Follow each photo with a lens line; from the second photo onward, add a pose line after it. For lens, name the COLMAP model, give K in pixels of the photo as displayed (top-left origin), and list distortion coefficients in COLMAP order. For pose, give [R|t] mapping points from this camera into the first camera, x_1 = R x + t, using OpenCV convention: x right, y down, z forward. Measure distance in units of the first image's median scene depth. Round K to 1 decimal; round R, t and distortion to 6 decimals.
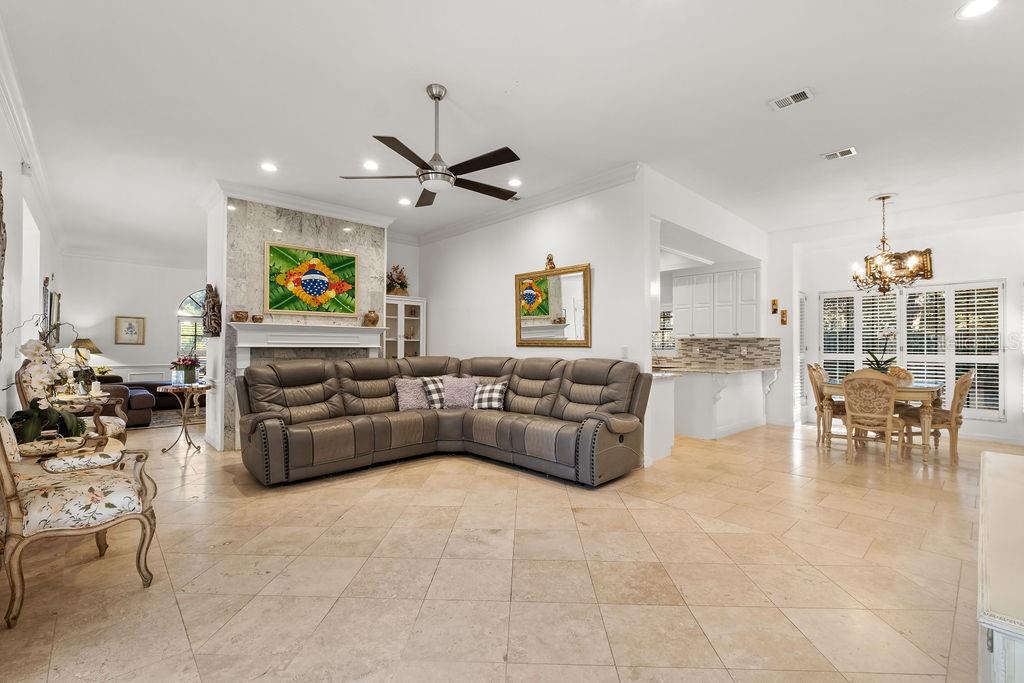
lens RADIAL K [[444.2, 0, 509.2], [0, 444.2, 344.9], [0, 0, 1]] dist [-0.002309, 0.000024]
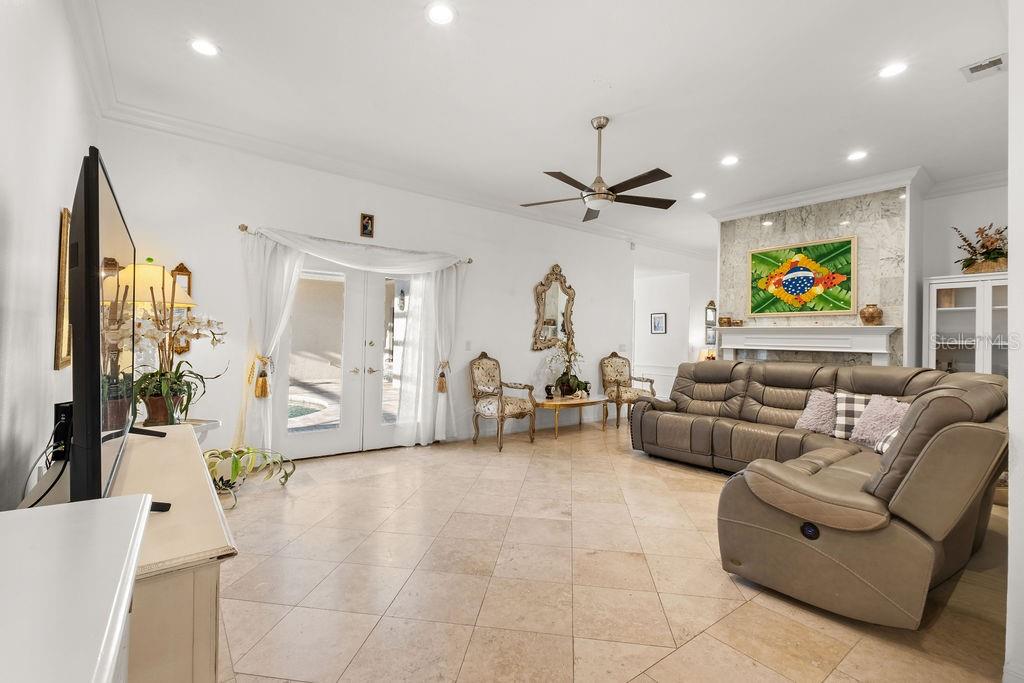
lens RADIAL K [[453.3, 0, 507.8], [0, 453.3, 343.0], [0, 0, 1]] dist [-0.002683, -0.000193]
pose [[-0.092061, 0.000720, -0.995753, 0.574365], [-0.018482, 0.999826, 0.002432, -0.000974], [0.995582, 0.018628, -0.092032, 0.497315]]
